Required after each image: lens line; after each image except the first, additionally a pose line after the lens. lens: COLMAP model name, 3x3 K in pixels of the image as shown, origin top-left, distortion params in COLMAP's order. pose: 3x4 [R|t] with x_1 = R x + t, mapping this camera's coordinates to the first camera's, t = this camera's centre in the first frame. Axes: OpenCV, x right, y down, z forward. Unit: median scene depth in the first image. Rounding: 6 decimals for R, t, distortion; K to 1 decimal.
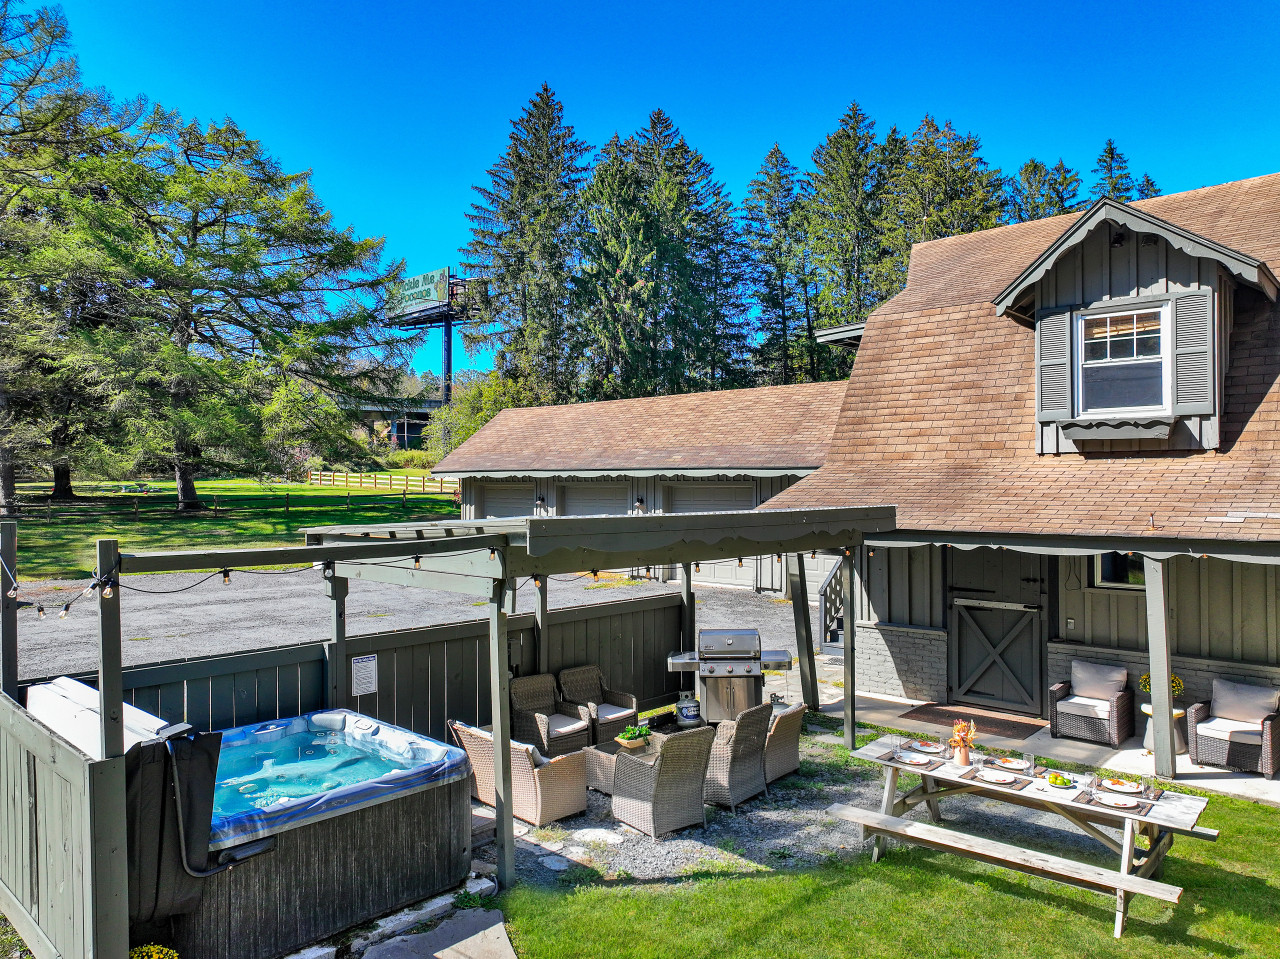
lens RADIAL K [[887.7, 0, 640.0], [0, 887.7, 479.5], [0, 0, 1]] dist [0.003697, 0.002556]
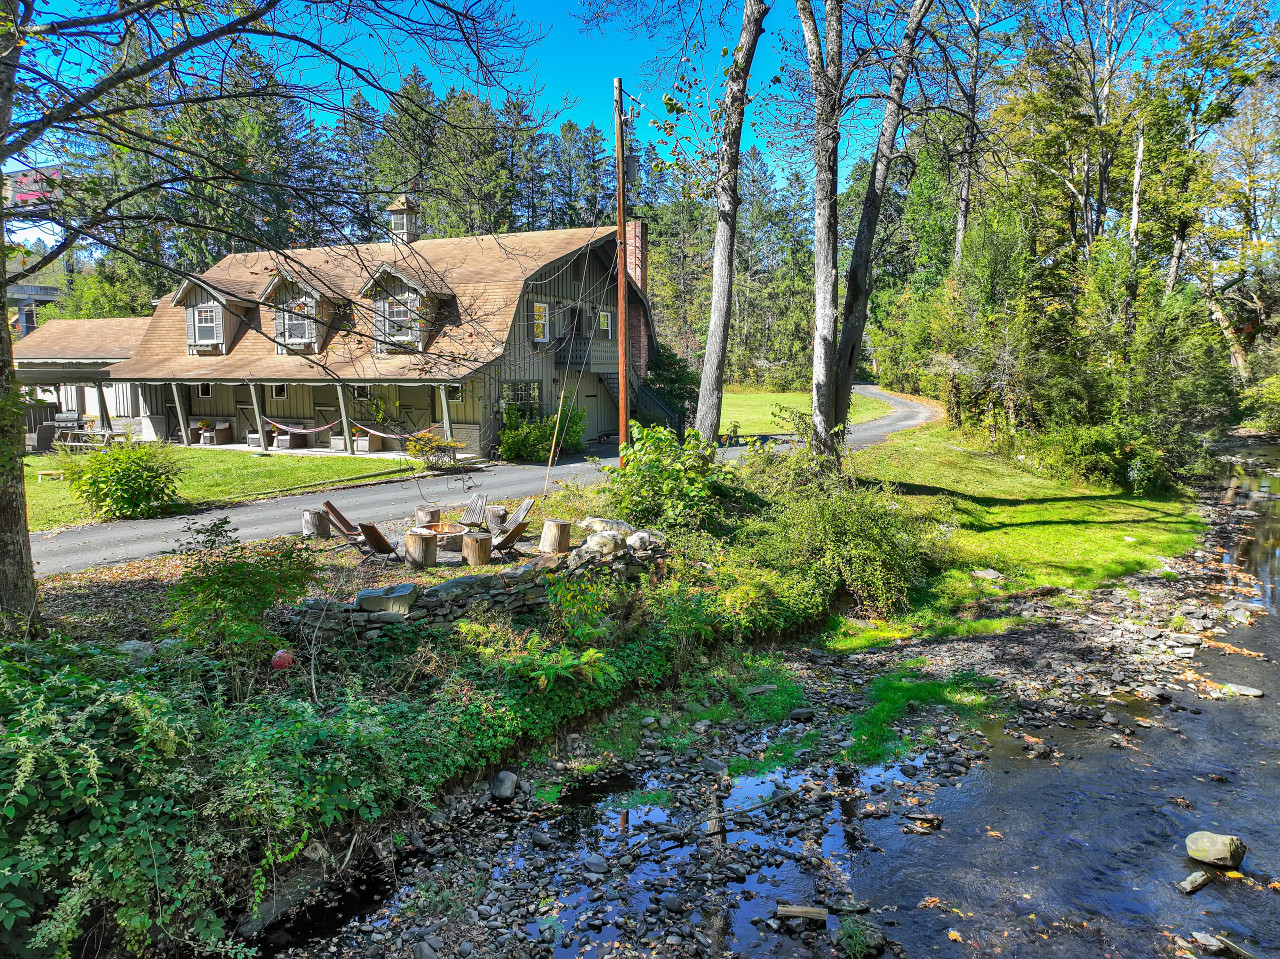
lens RADIAL K [[887.7, 0, 640.0], [0, 887.7, 479.5], [0, 0, 1]] dist [0.003697, 0.002556]
pose [[0.952182, -0.031702, 0.303881, 0.999900], [-0.005456, 0.992680, 0.120655, 0.020324], [-0.305481, -0.116543, 0.945039, -2.416161]]
